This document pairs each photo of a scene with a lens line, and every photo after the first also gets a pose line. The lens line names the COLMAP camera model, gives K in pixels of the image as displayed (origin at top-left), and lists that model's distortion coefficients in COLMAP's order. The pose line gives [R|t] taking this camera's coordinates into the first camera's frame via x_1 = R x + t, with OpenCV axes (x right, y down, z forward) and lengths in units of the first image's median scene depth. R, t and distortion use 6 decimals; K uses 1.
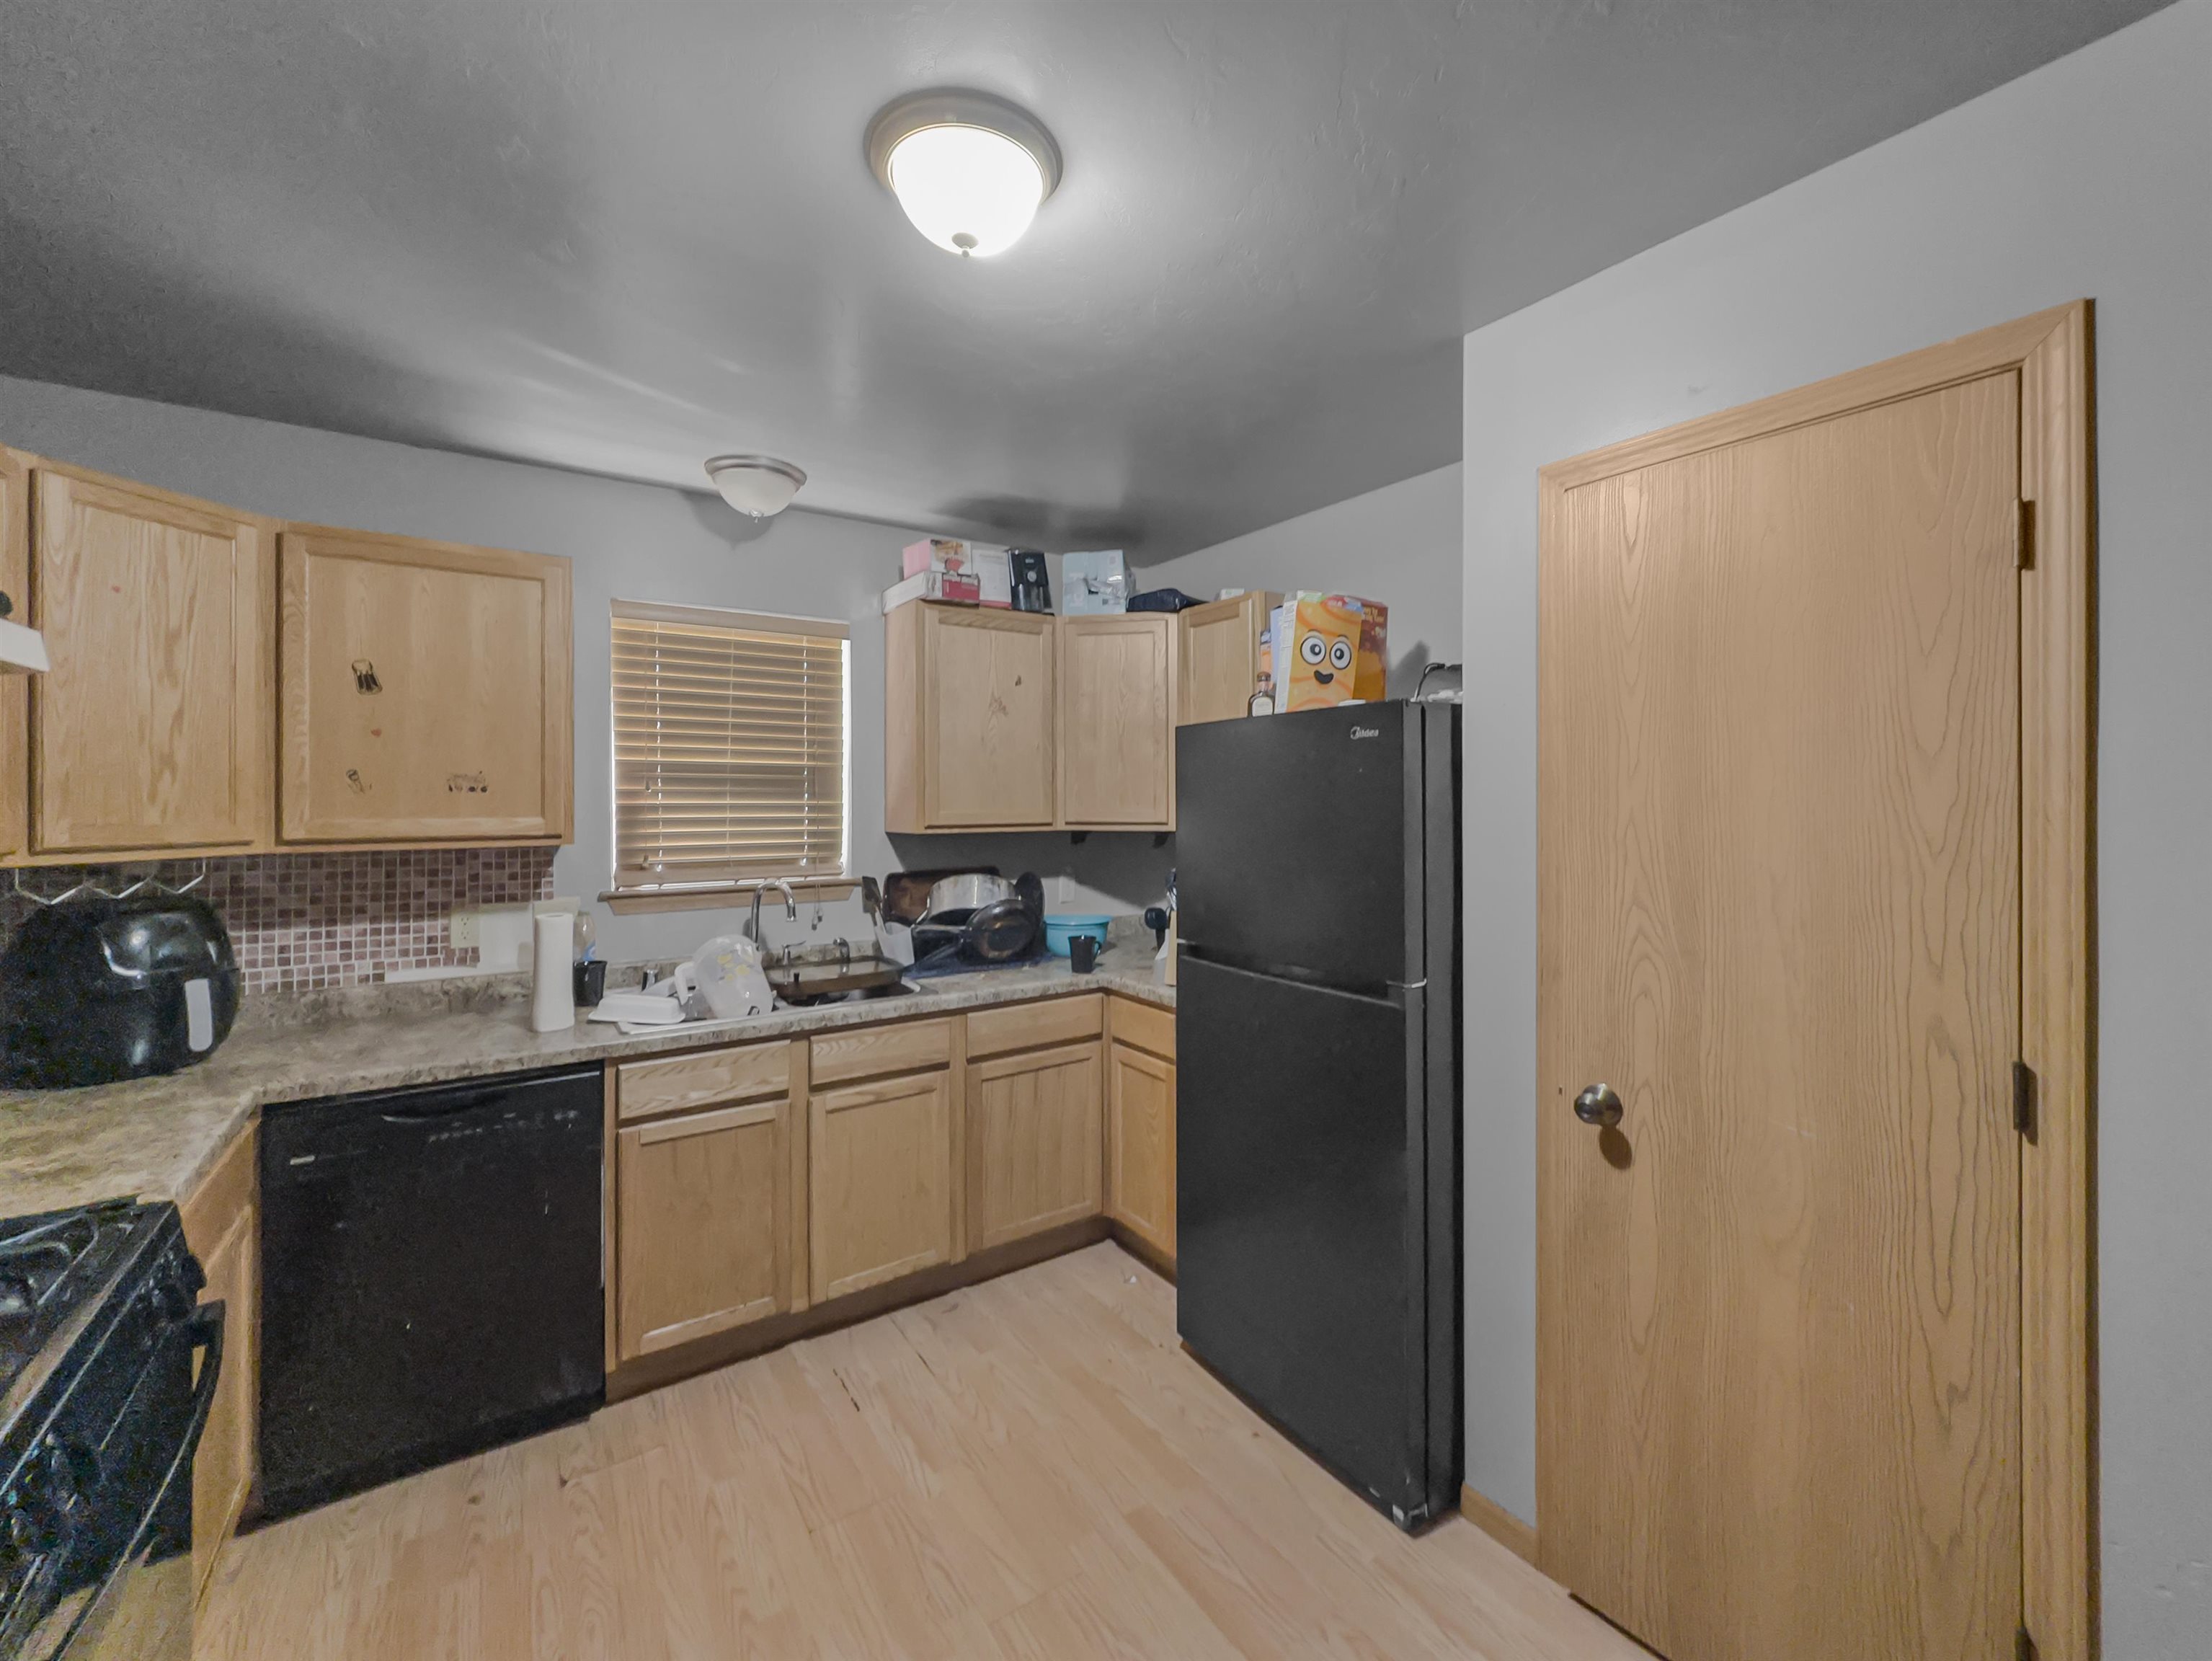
lens RADIAL K [[905.0, 0, 1110.5], [0, 905.0, 795.1], [0, 0, 1]] dist [-0.010036, -0.000090]
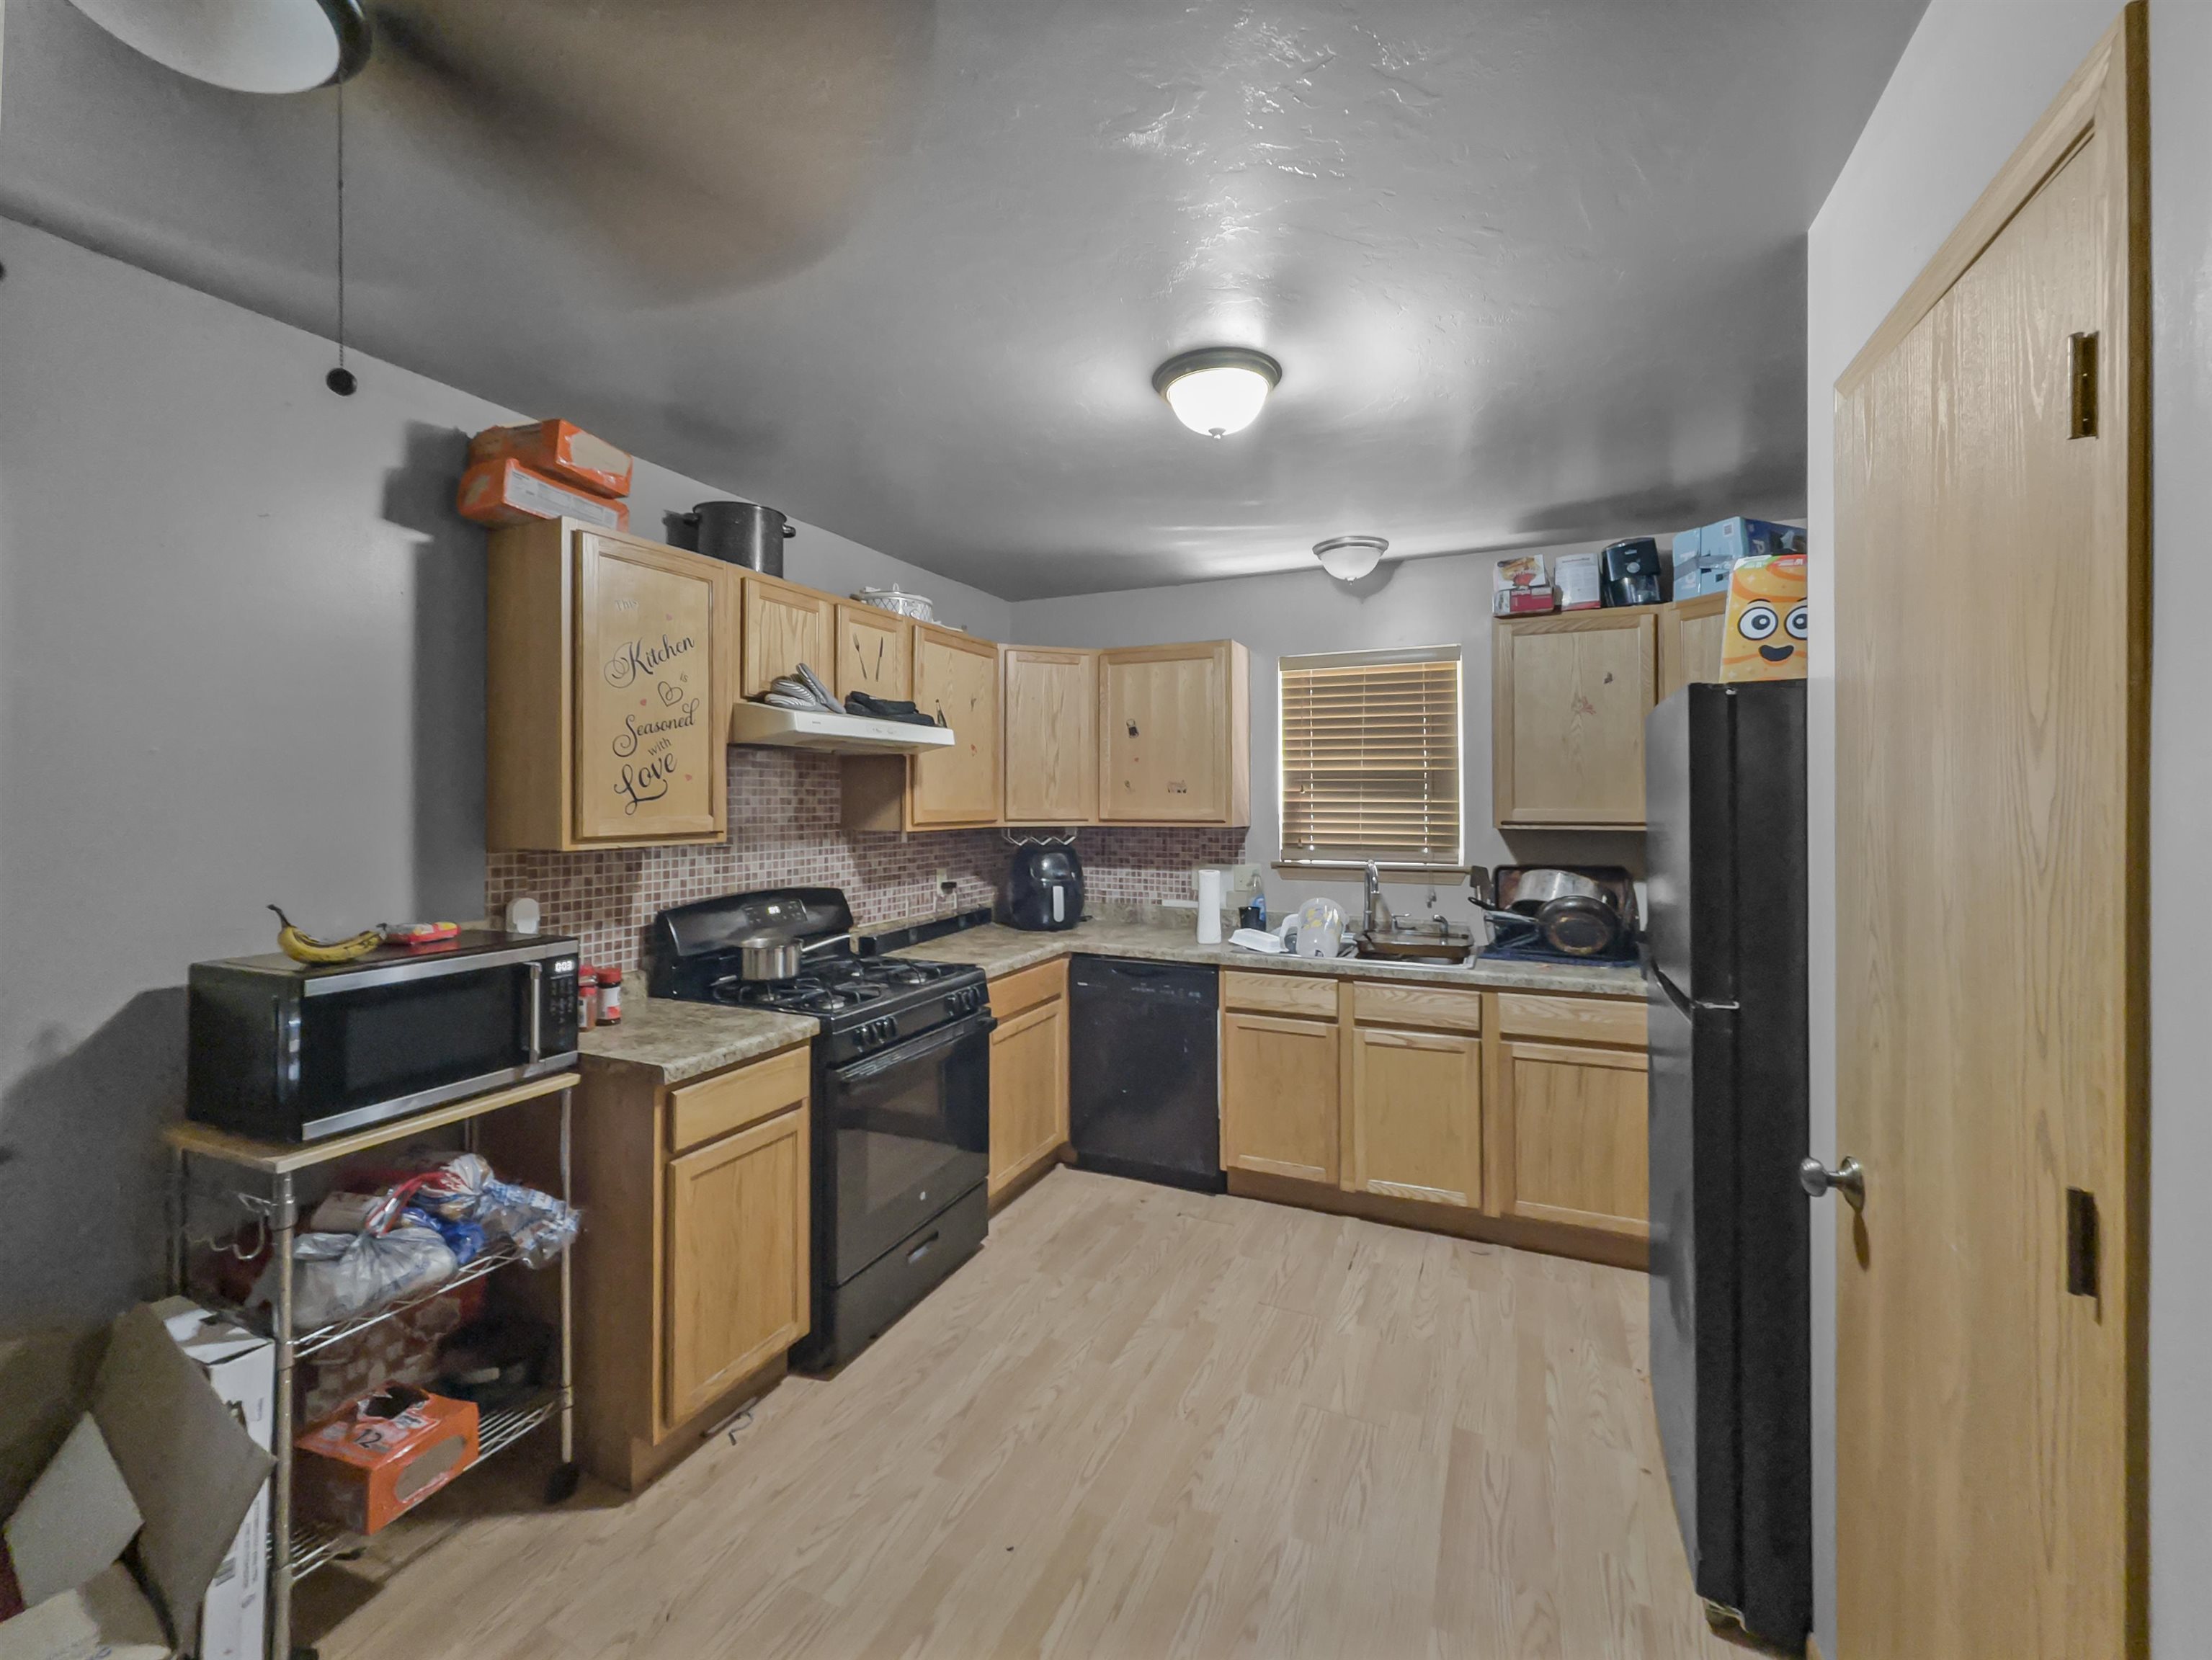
lens RADIAL K [[904.9, 0, 1110.5], [0, 904.9, 794.6], [0, 0, 1]] dist [-0.010036, -0.000090]
pose [[0.516902, -0.003480, -0.856038, 0.532269], [0.001264, 0.999994, -0.003302, 0.003798], [0.856044, 0.000625, 0.516903, 0.028563]]
